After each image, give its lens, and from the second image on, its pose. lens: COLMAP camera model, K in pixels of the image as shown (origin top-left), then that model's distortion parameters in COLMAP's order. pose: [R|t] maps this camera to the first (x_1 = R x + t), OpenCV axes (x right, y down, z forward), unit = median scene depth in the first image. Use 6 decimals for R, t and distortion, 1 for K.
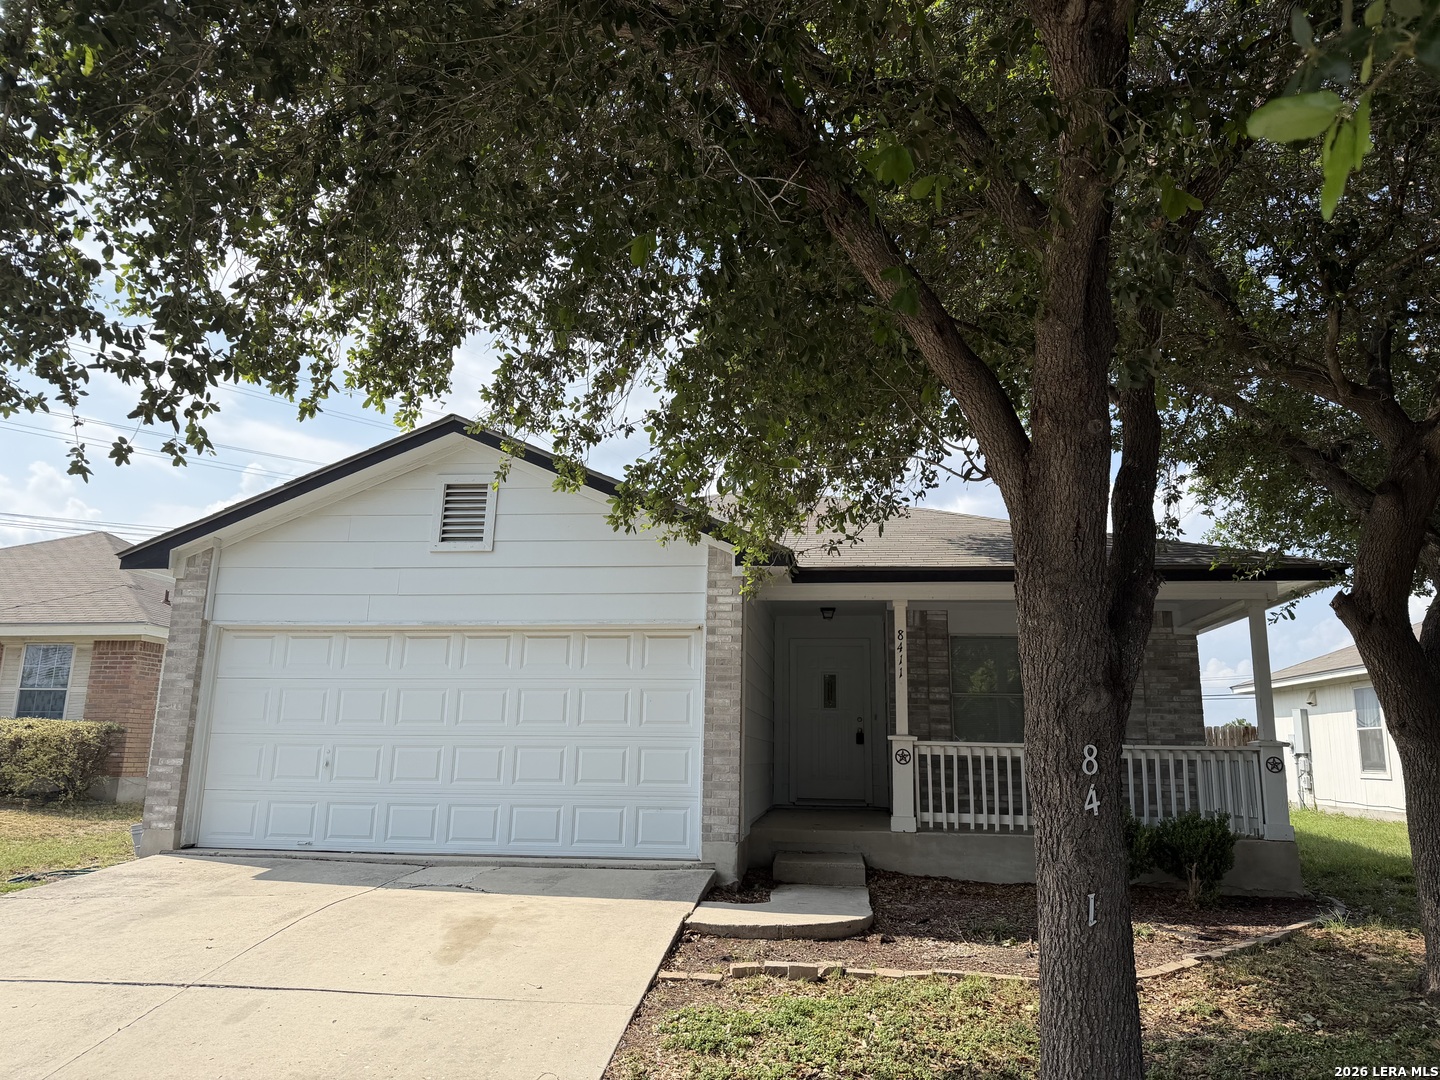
lens RADIAL K [[1005.9, 0, 716.6], [0, 1005.9, 534.9], [0, 0, 1]] dist [0.060822, -0.007062]
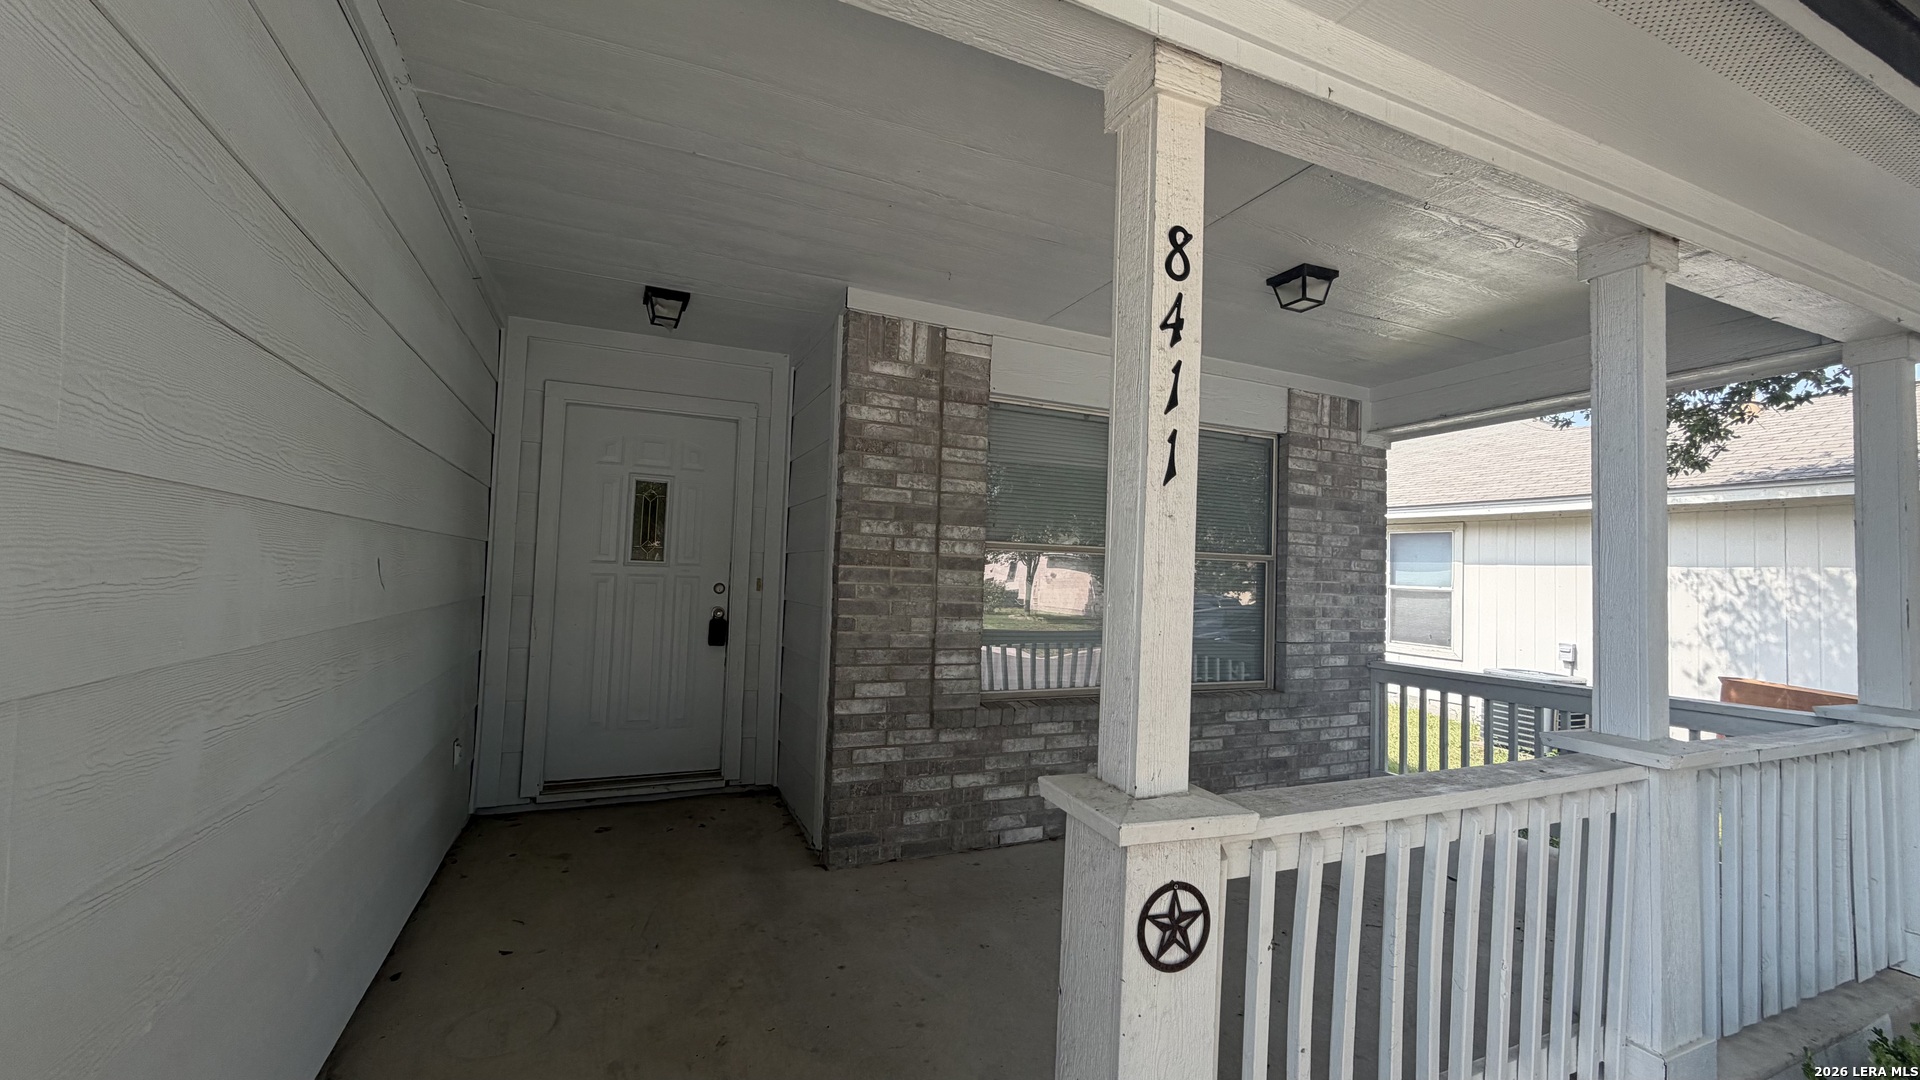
lens RADIAL K [[760.6, 0, 952.7], [0, 760.6, 536.9], [0, 0, 1]] dist [0.001124, -0.000413]
pose [[0.858001, 0.038350, 0.512215, 0.081354], [-0.128358, 0.981579, 0.141519, 0.139358], [-0.497352, -0.187170, 0.847118, 0.920214]]
